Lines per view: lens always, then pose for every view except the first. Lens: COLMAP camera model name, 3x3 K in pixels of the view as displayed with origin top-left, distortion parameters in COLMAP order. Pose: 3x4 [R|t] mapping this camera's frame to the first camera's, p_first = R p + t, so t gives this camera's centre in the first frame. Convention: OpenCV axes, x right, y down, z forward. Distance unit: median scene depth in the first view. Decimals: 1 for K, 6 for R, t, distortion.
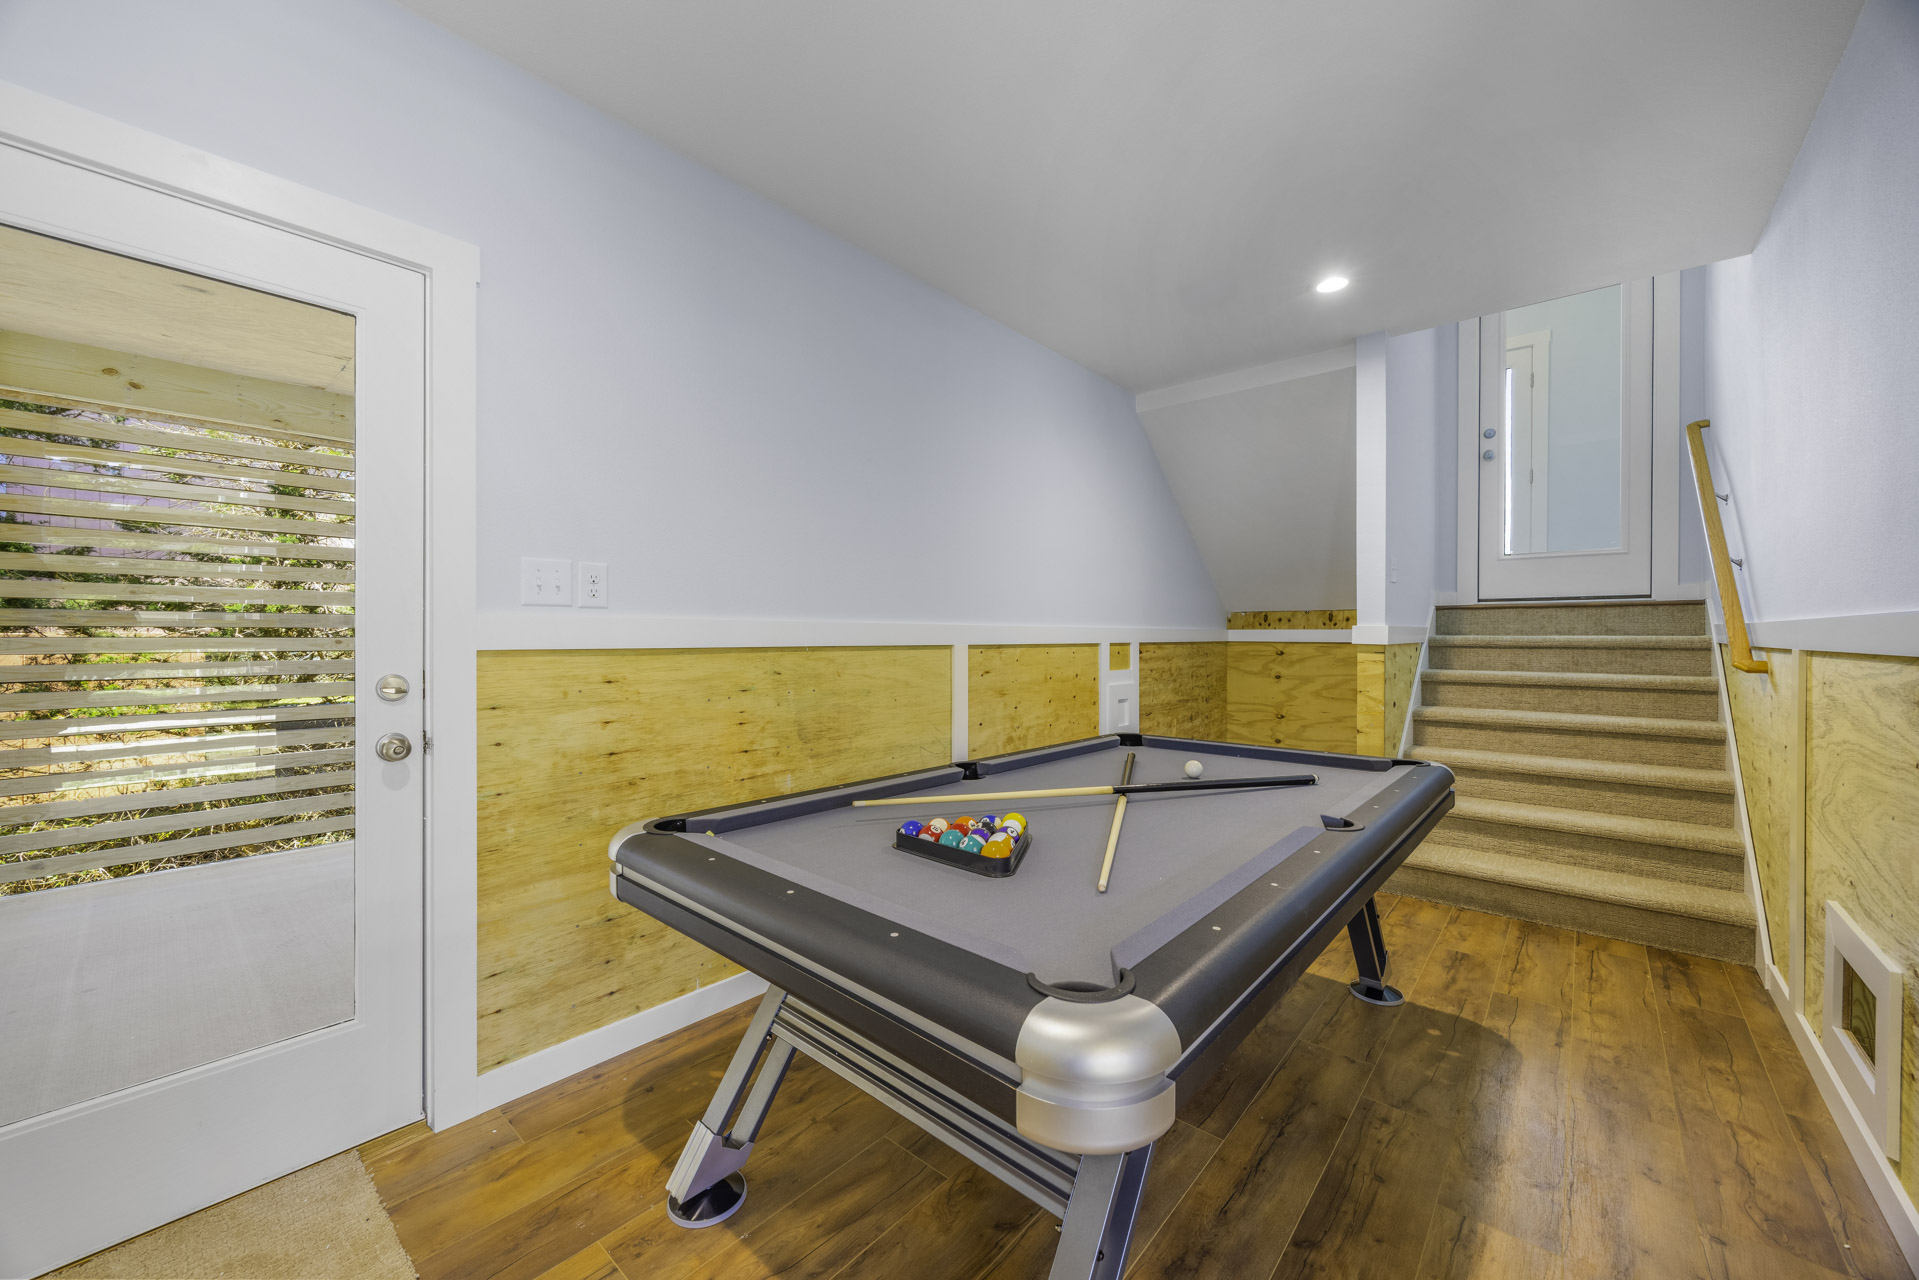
lens RADIAL K [[744.8, 0, 949.7], [0, 744.8, 639.0], [0, 0, 1]] dist [-0.009149, -0.000124]
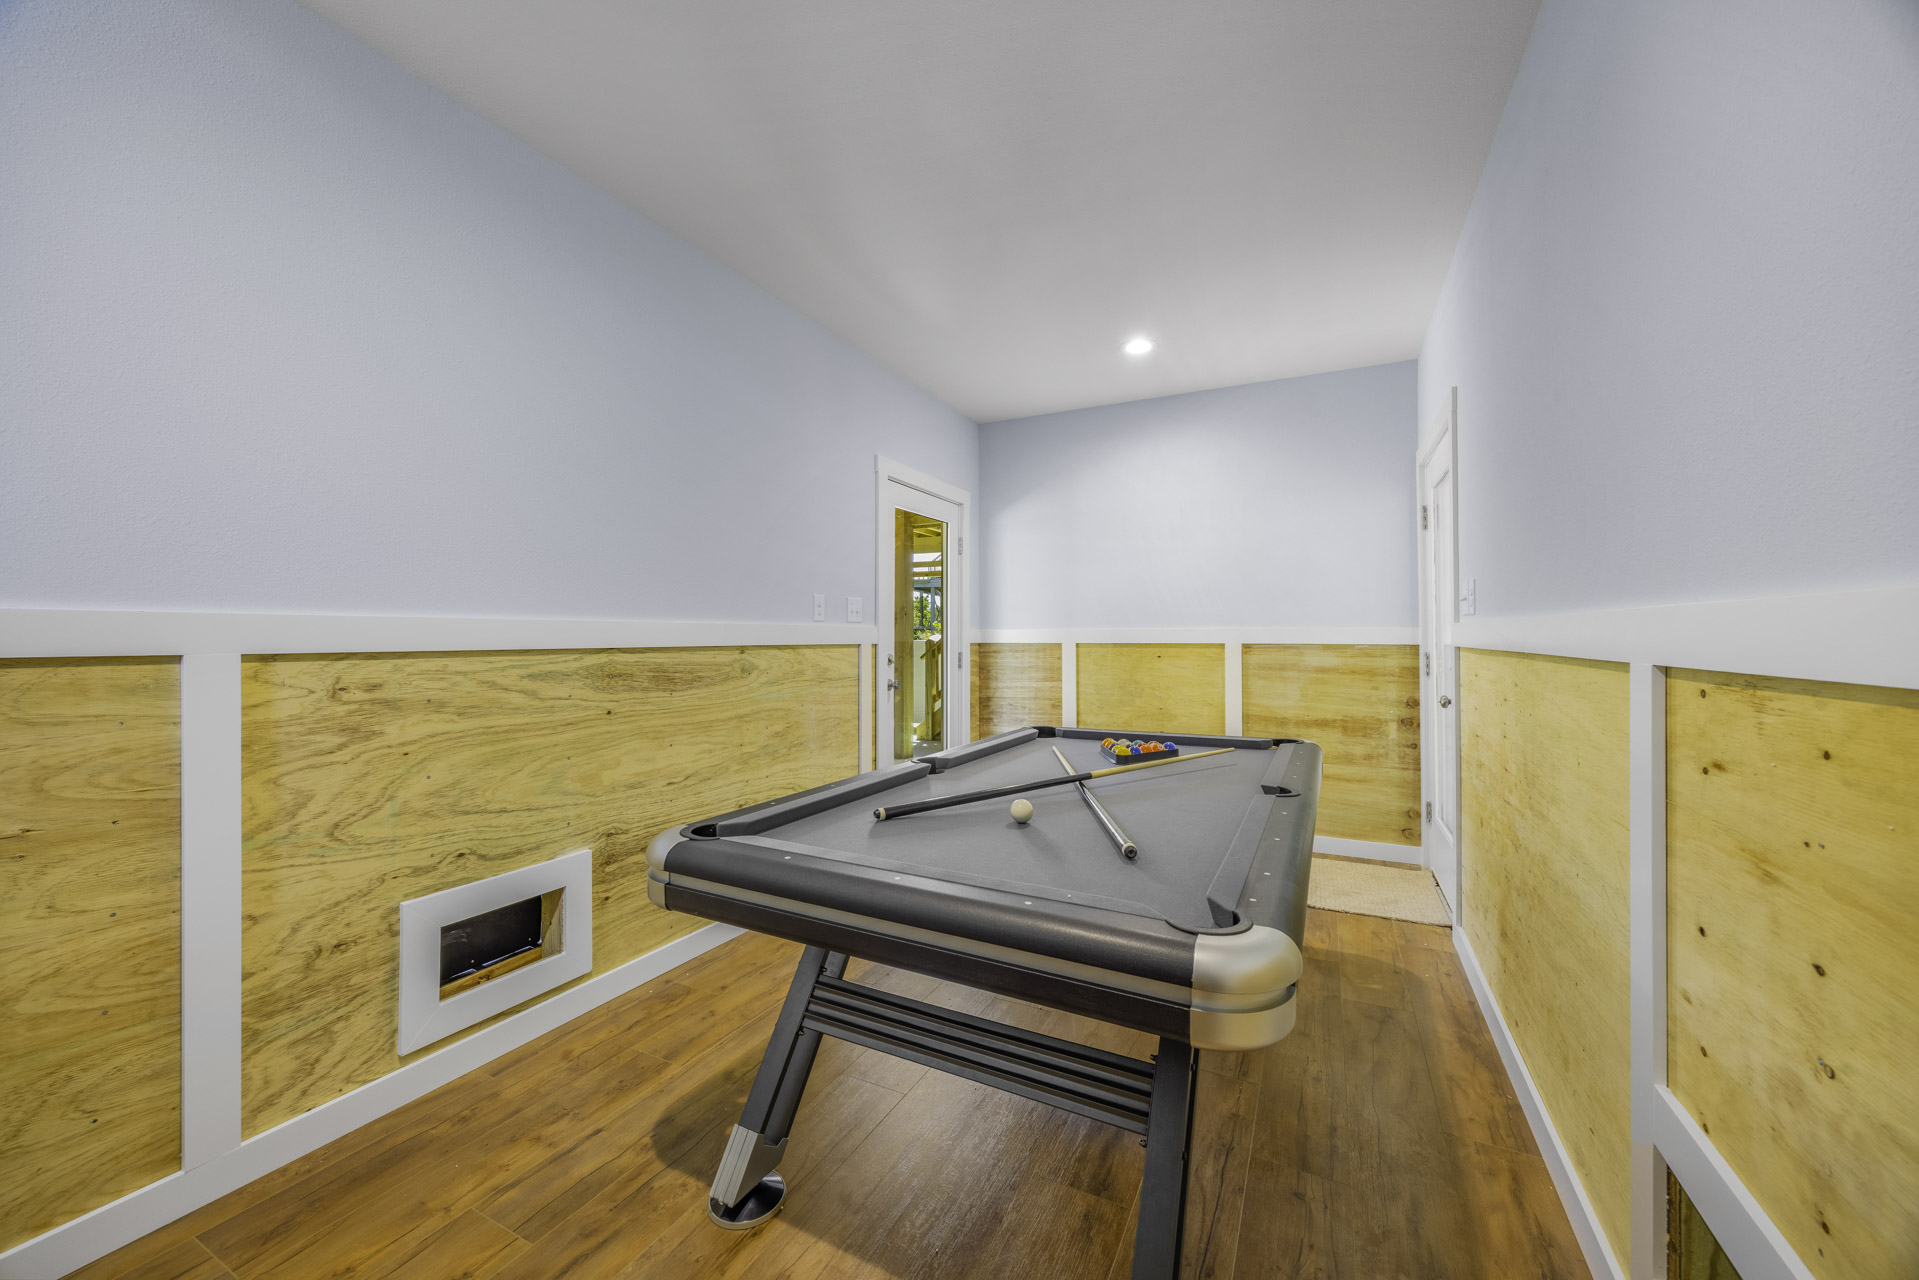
lens RADIAL K [[744.8, 0, 956.1], [0, 744.8, 634.0], [0, 0, 1]] dist [-0.009149, -0.000124]
pose [[-0.967898, -0.001908, -0.251334, 0.646334], [-0.002141, 0.999997, 0.000657, -0.007733], [0.251332, 0.001174, -0.967900, 1.902026]]
